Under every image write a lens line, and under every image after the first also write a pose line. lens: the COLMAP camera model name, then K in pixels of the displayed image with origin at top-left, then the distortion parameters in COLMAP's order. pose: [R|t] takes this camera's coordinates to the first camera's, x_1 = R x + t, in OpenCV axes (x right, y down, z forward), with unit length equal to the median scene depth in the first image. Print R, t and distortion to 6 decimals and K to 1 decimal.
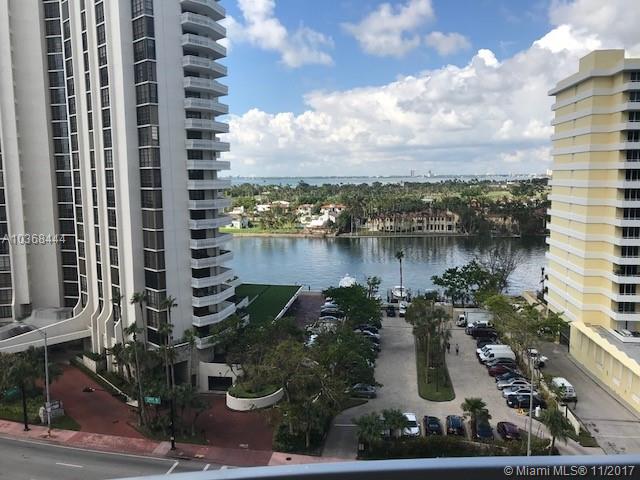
lens RADIAL K [[537.1, 0, 315.1], [0, 537.1, 236.5], [0, 0, 1]] dist [0.077088, -0.045409]
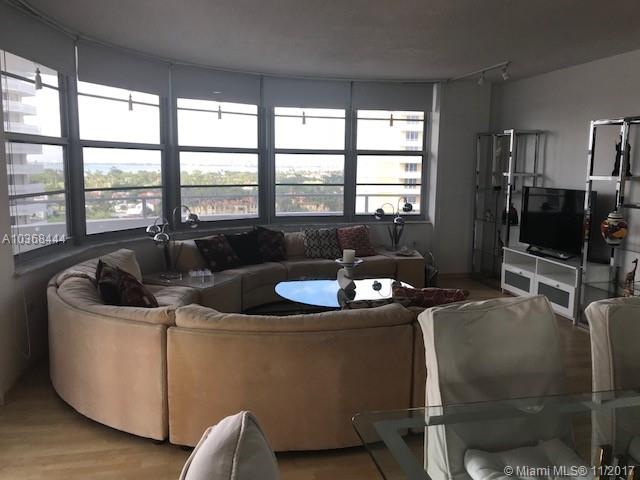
lens RADIAL K [[537.1, 0, 321.1], [0, 537.1, 239.7], [0, 0, 1]] dist [0.077088, -0.045409]
pose [[0.943206, -0.027795, 0.331044, -0.016945], [0.019002, 0.999376, 0.029769, 0.011594], [-0.331665, -0.021788, 0.943146, -0.113835]]
